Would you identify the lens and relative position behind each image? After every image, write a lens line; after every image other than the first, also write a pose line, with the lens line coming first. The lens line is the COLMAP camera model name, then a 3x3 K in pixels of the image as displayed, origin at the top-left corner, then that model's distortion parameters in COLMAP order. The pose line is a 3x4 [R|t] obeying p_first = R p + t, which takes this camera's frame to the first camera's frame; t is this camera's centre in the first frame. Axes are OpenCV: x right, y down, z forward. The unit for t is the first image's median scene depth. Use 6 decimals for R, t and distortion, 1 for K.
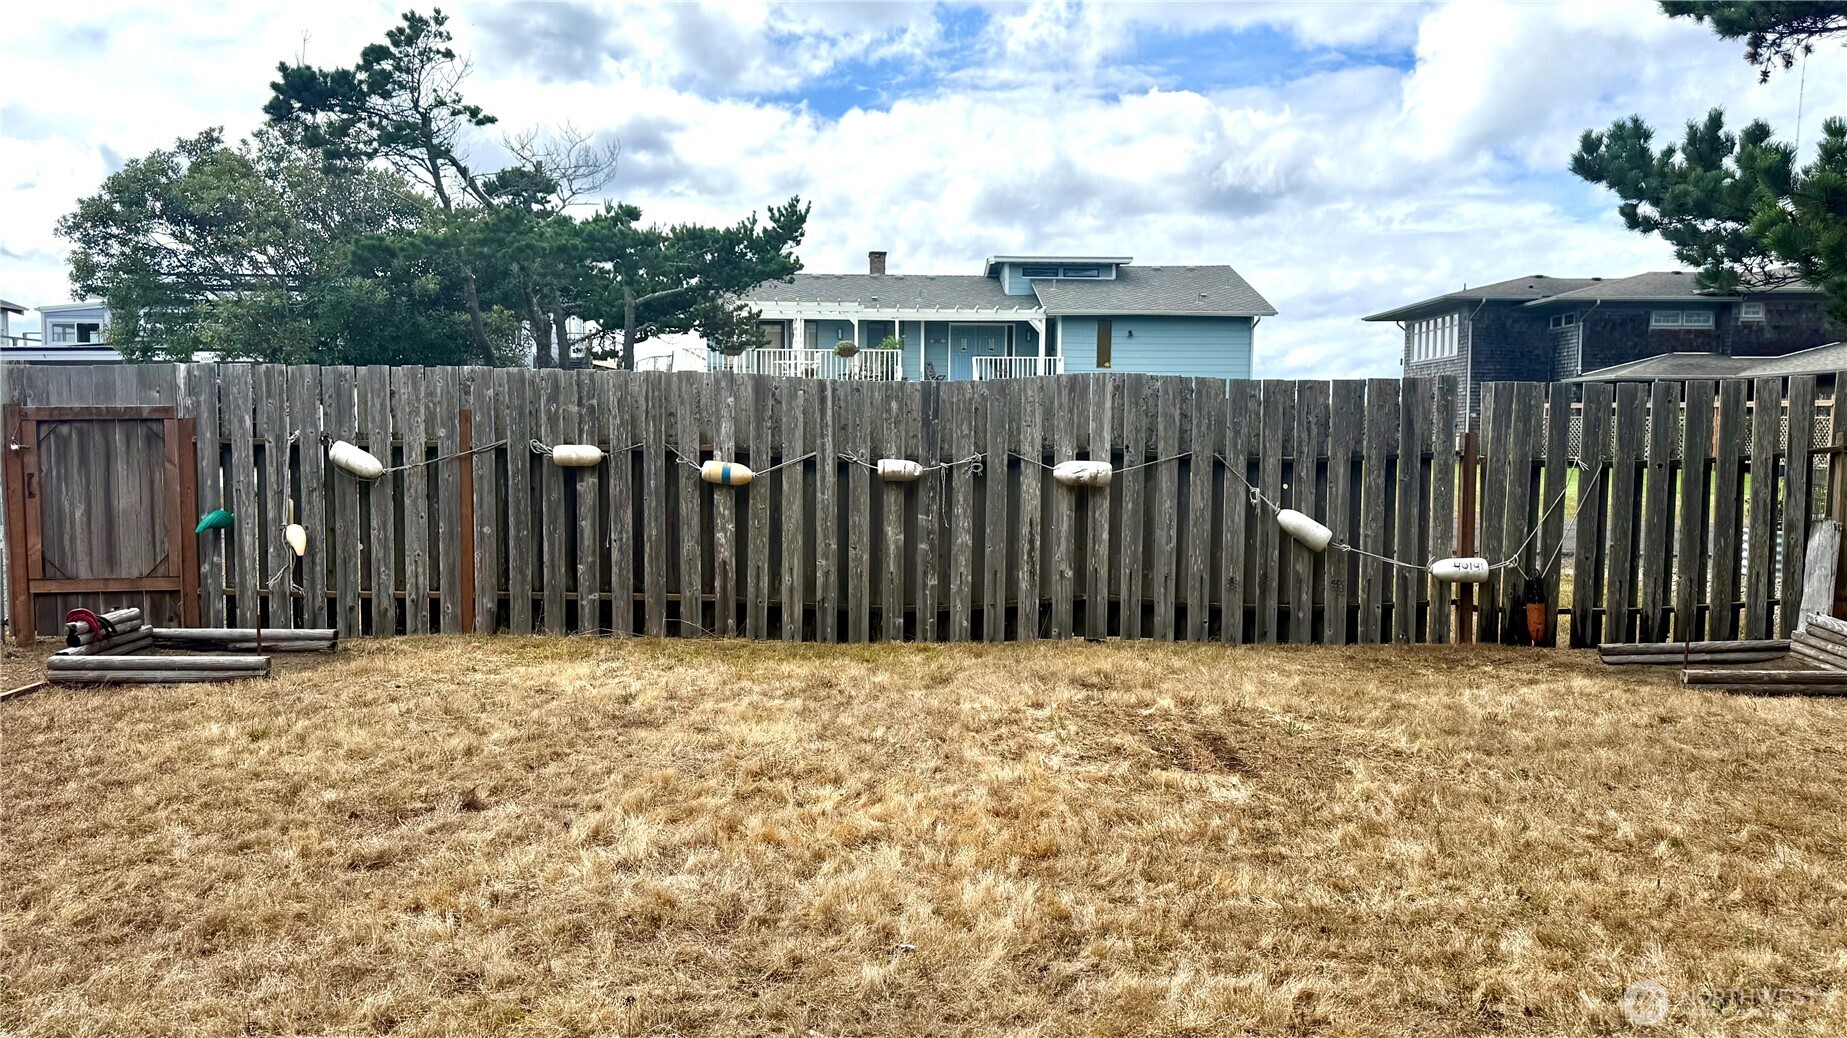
lens RADIAL K [[1485.6, 0, 940.7], [0, 1485.6, 537.9], [0, 0, 1]] dist [0.050058, -0.051573]
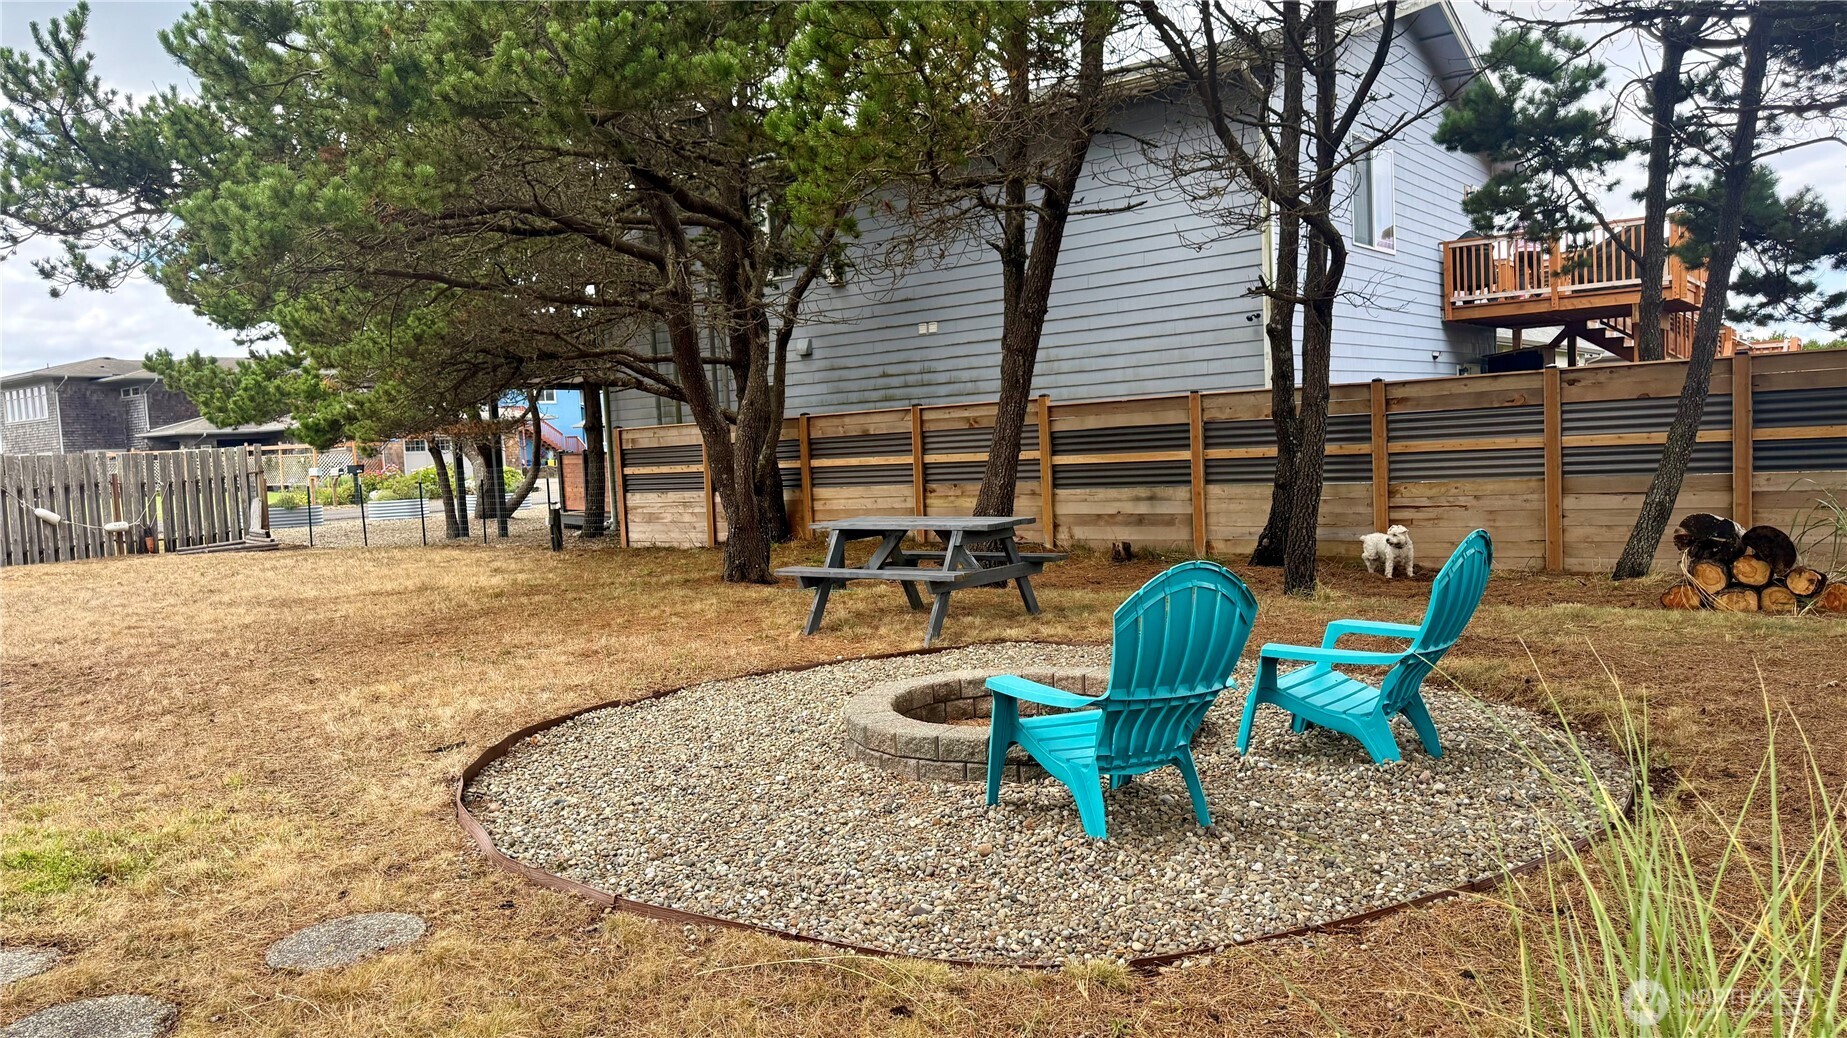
lens RADIAL K [[1287.5, 0, 921.6], [0, 1287.5, 522.9], [0, 0, 1]] dist [0.003878, -0.006120]
pose [[0.587201, -0.086274, 0.804830, -0.615448], [0.107197, 0.993834, 0.028324, 0.099100], [-0.802311, 0.069643, 0.592829, -1.410886]]
